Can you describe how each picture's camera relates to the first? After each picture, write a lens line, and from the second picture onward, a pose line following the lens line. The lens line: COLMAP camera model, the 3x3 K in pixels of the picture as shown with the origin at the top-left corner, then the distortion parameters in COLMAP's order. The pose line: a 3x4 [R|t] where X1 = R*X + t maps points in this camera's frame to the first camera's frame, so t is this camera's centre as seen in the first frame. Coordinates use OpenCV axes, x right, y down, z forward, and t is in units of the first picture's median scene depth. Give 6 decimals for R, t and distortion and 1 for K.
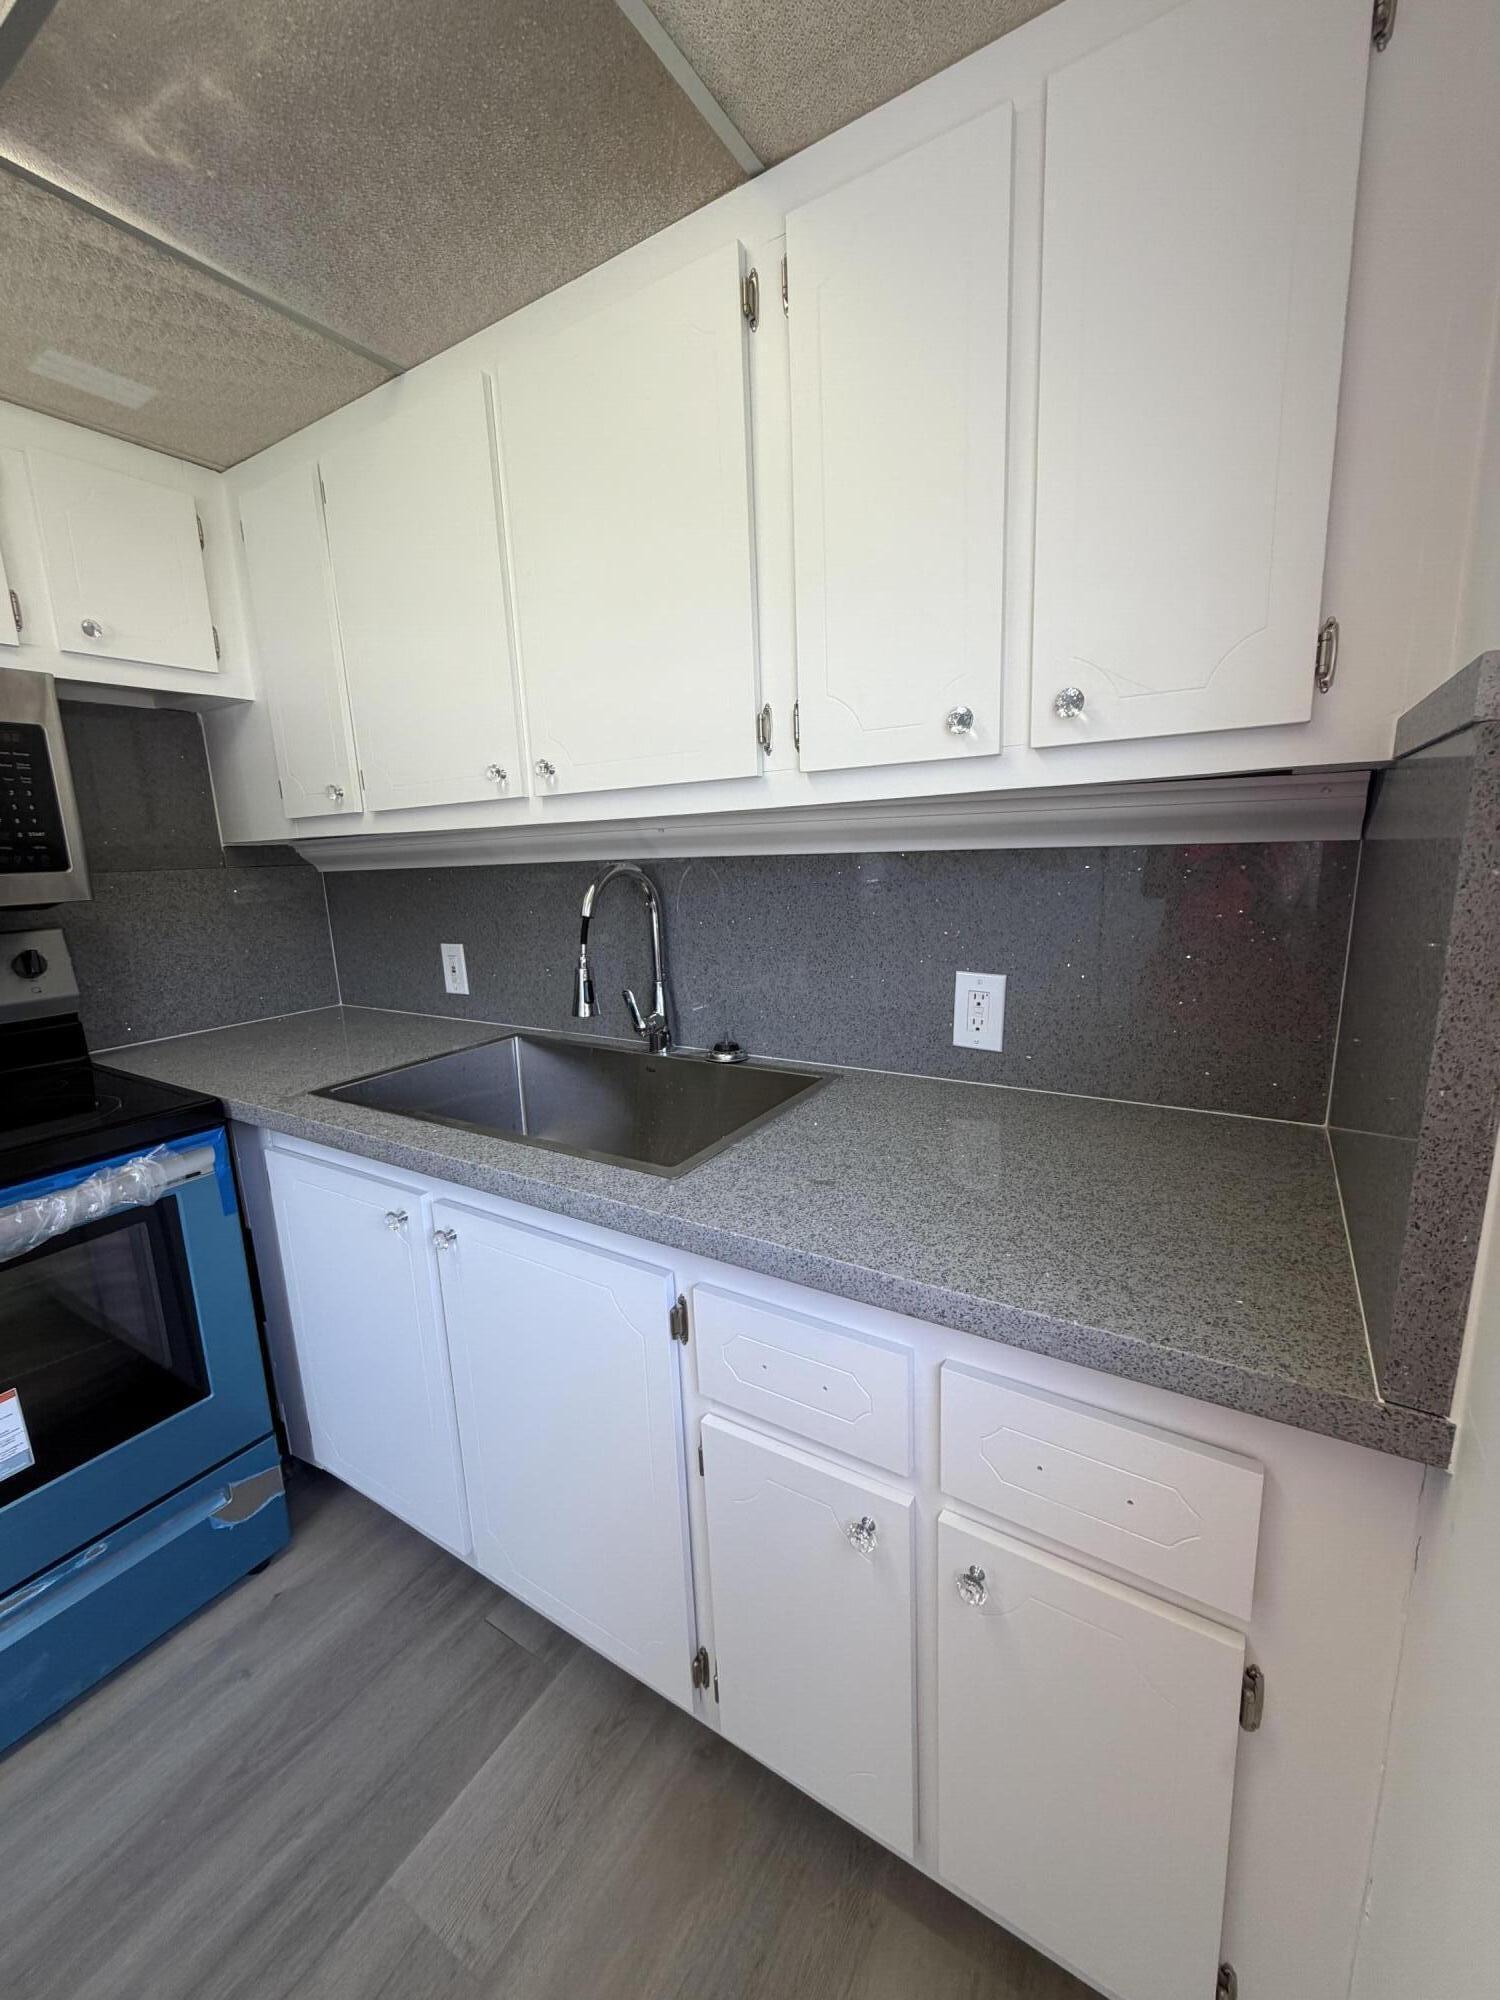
lens RADIAL K [[787.9, 0, 753.1], [0, 787.9, 997.7], [0, 0, 1]] dist [0.000044, 0.000410]
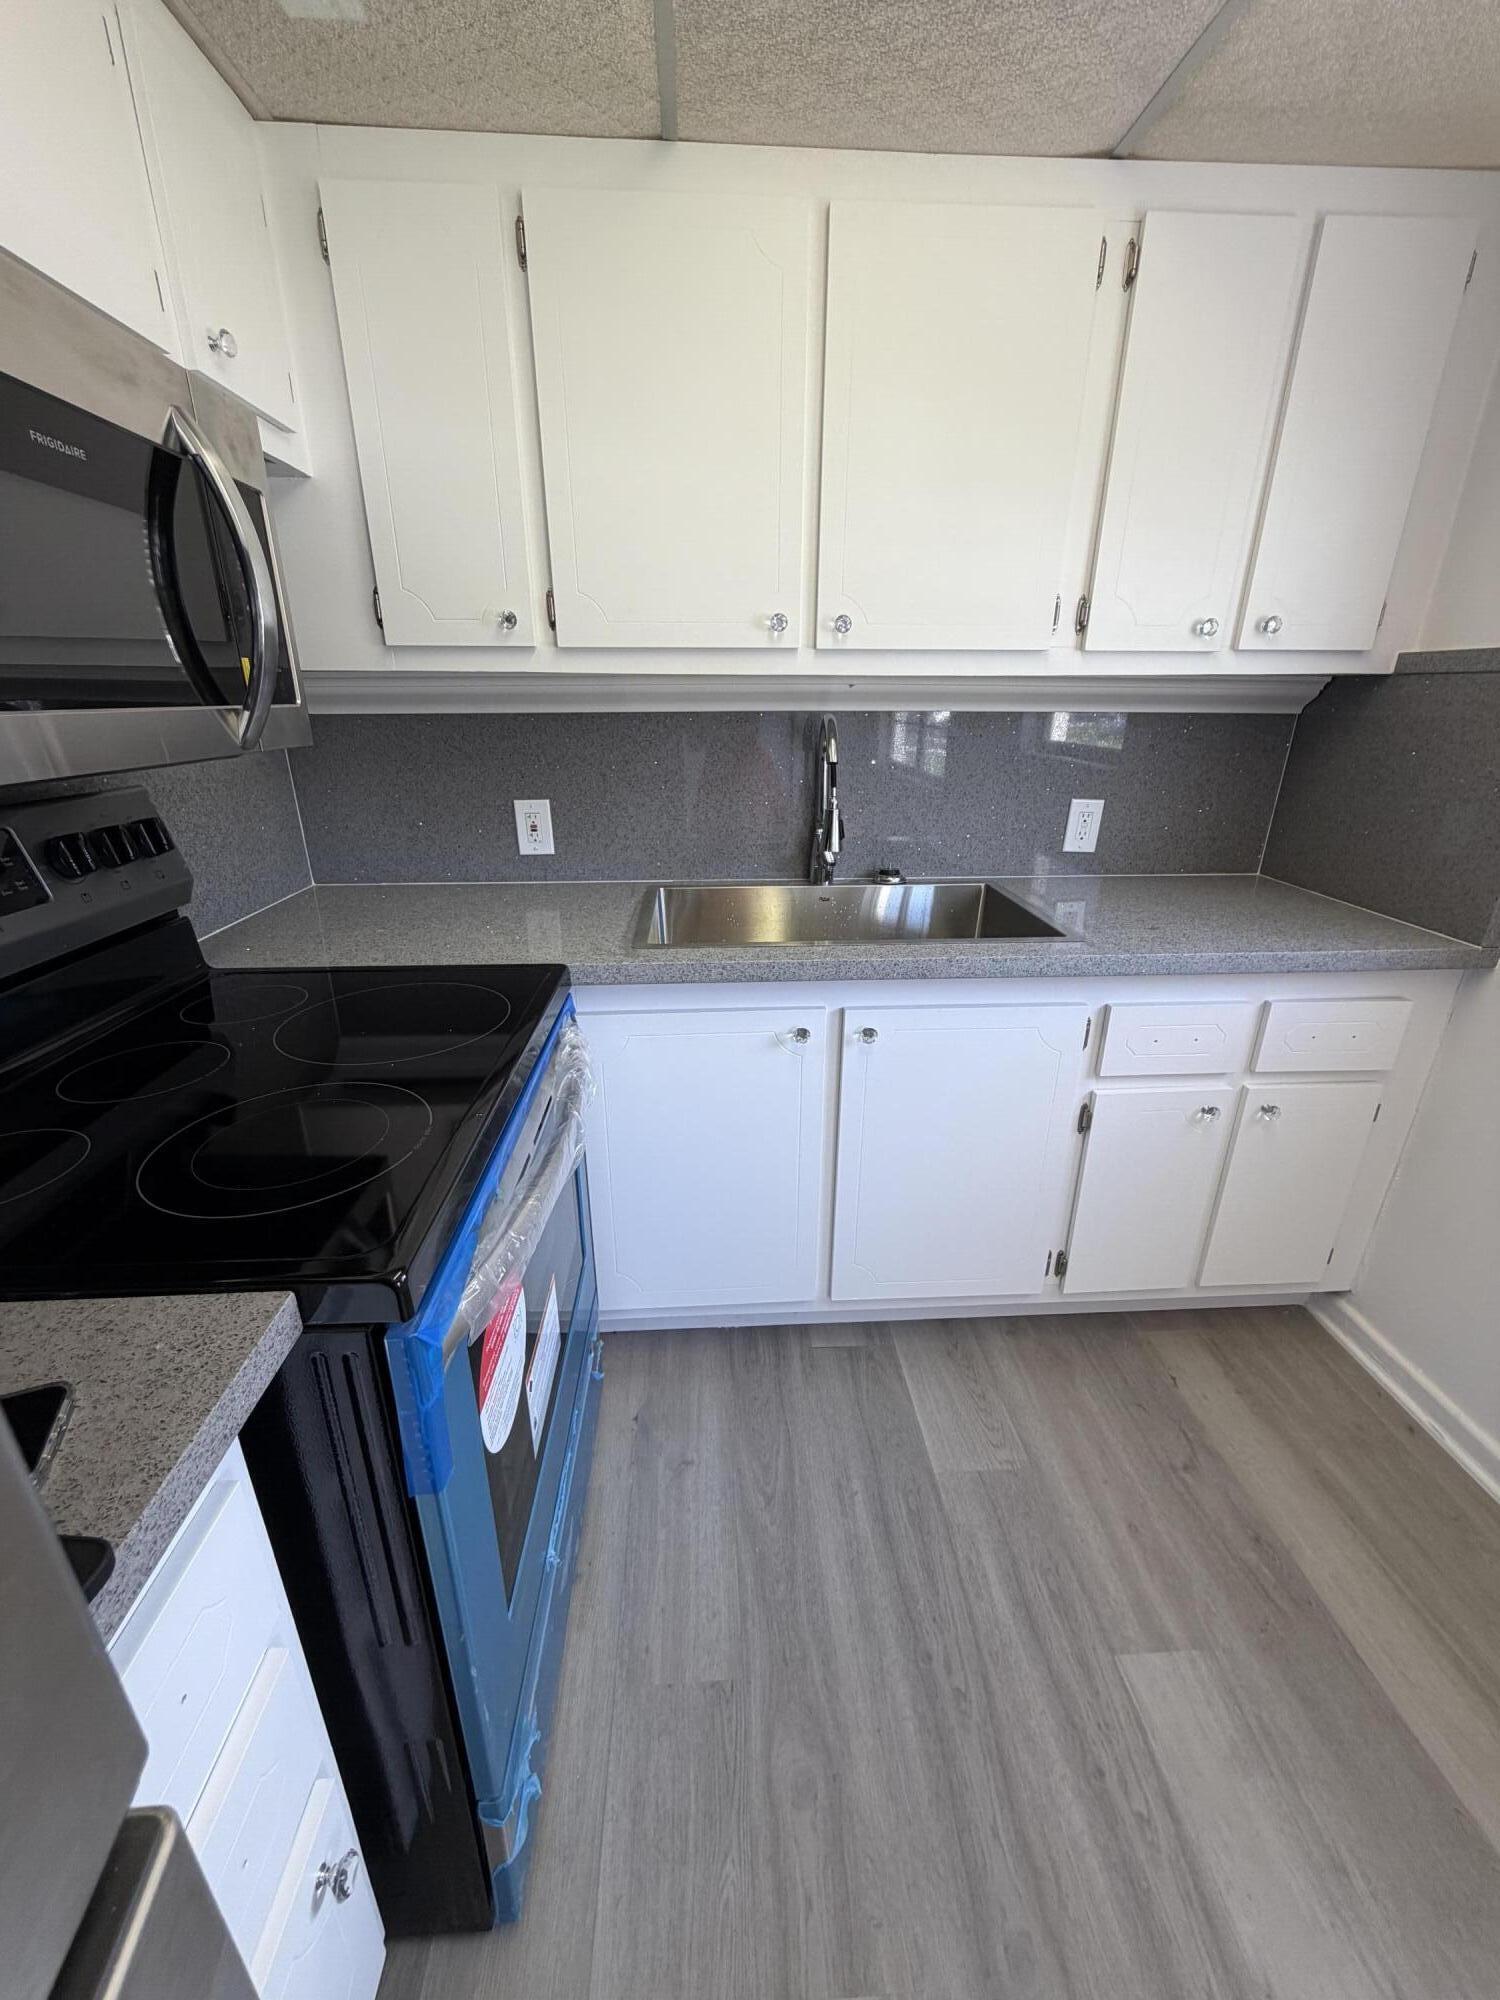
lens RADIAL K [[787.9, 0, 743.6], [0, 787.9, 994.1], [0, 0, 1]] dist [0.000044, 0.000410]
pose [[0.819291, -0.166060, 0.548805, -1.135251], [0.075614, 0.980075, 0.183675, 0.006595], [-0.568371, -0.108986, 0.815522, 0.120999]]
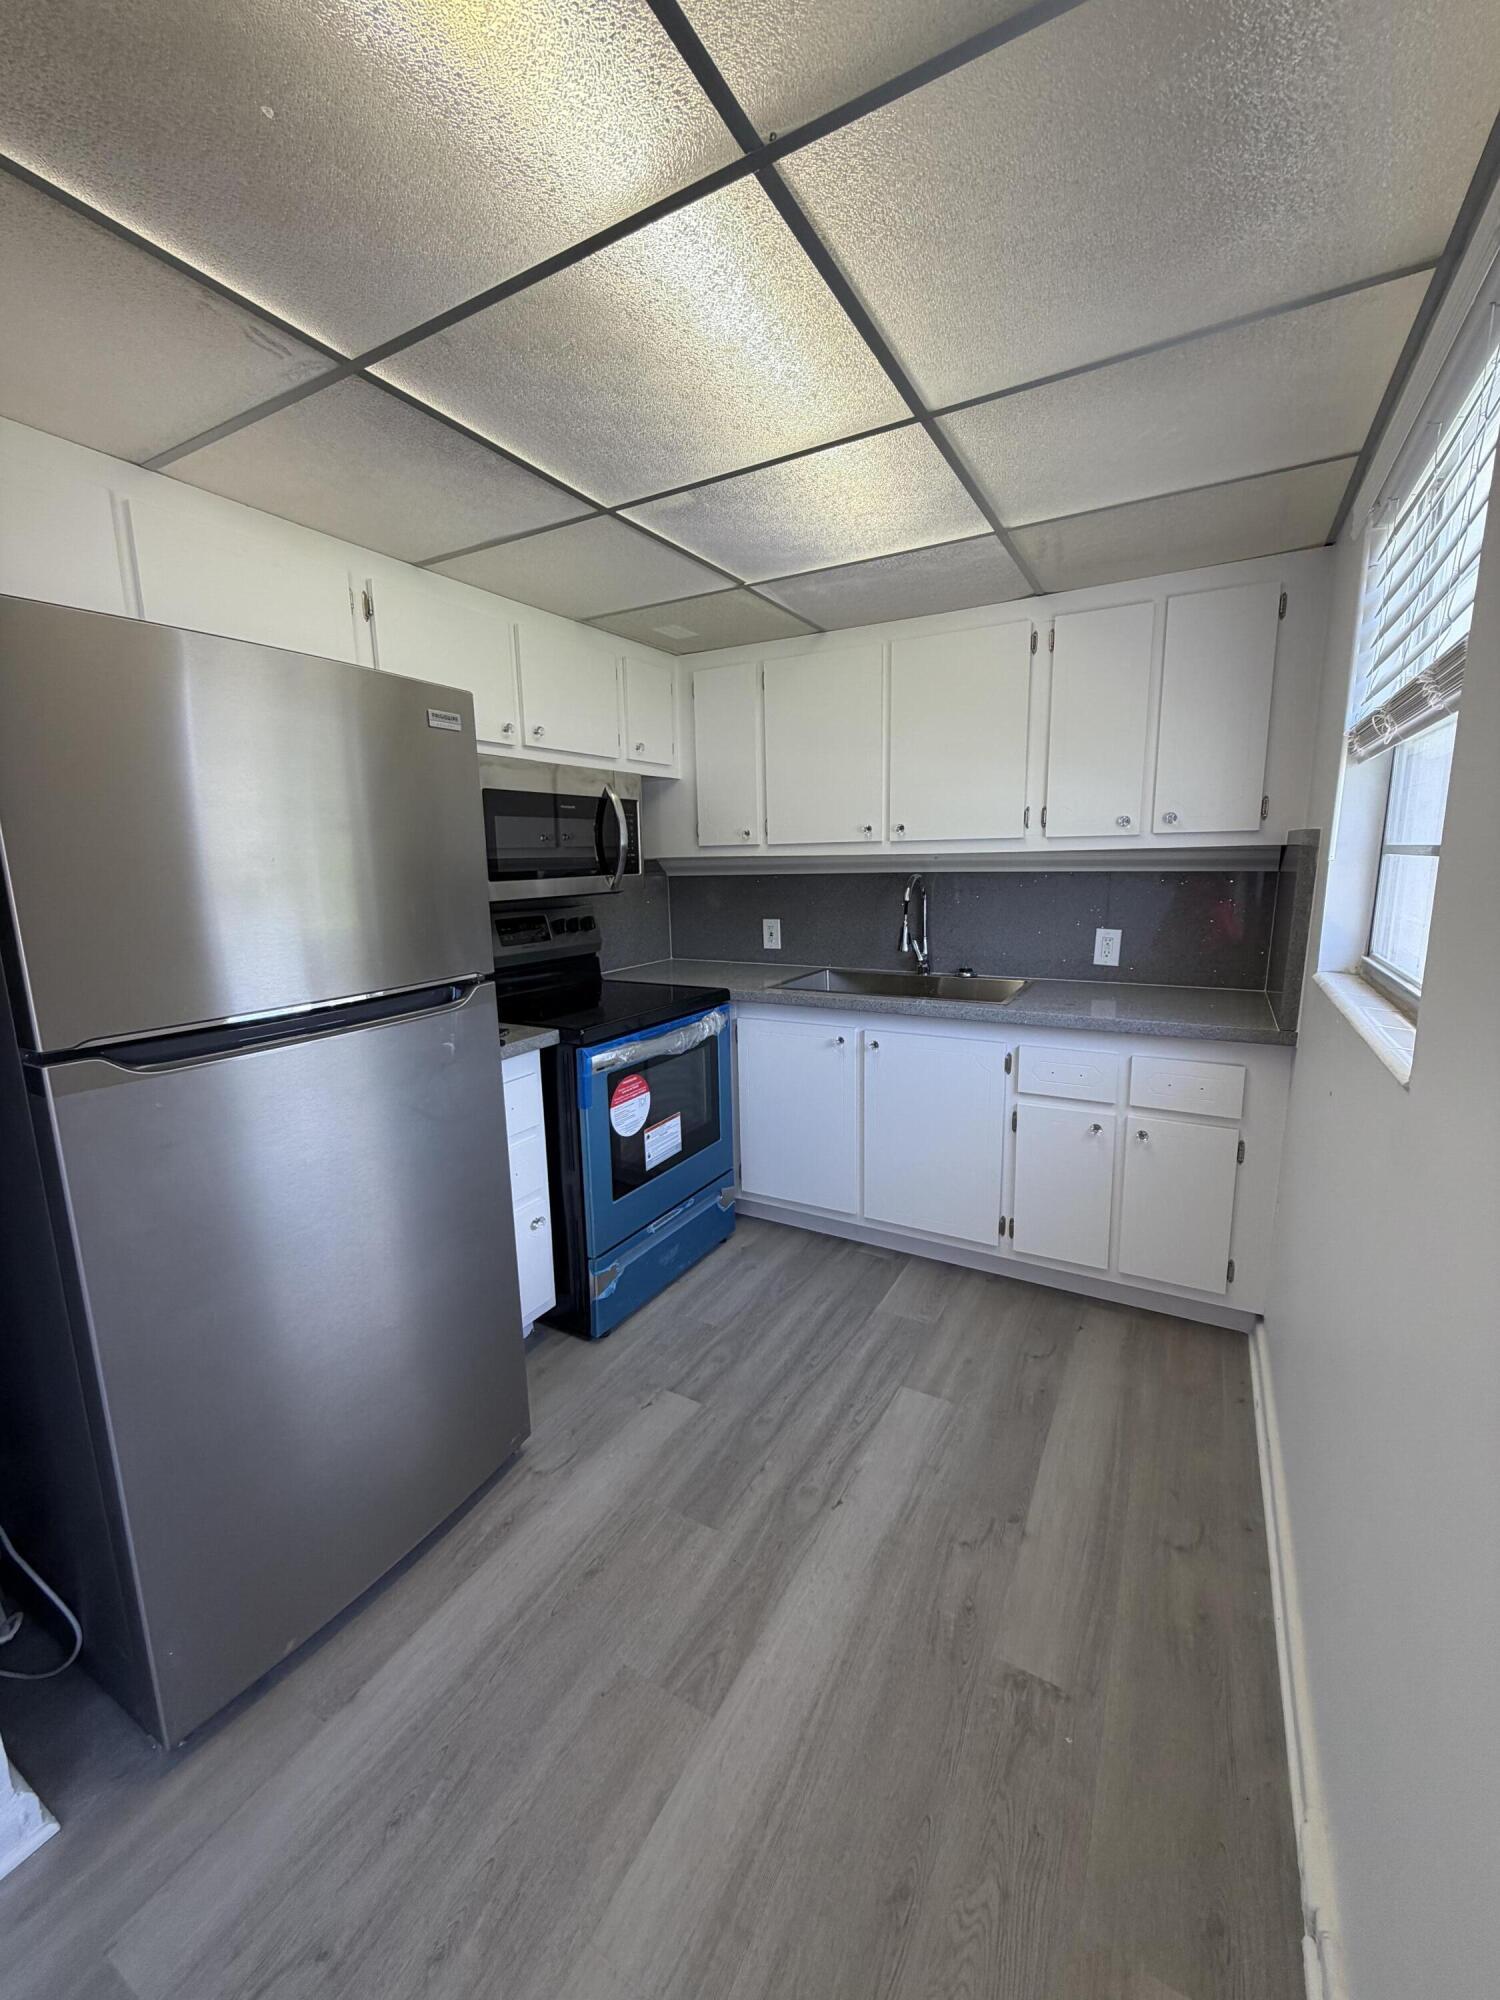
lens RADIAL K [[787.9, 0, 753.3], [0, 787.9, 996.5], [0, 0, 1]] dist [0.000044, 0.000410]
pose [[0.998745, 0.010094, 0.049066, -0.788970], [-0.009447, 0.999865, -0.013408, 0.191615], [-0.049195, 0.012928, 0.998706, -1.099616]]
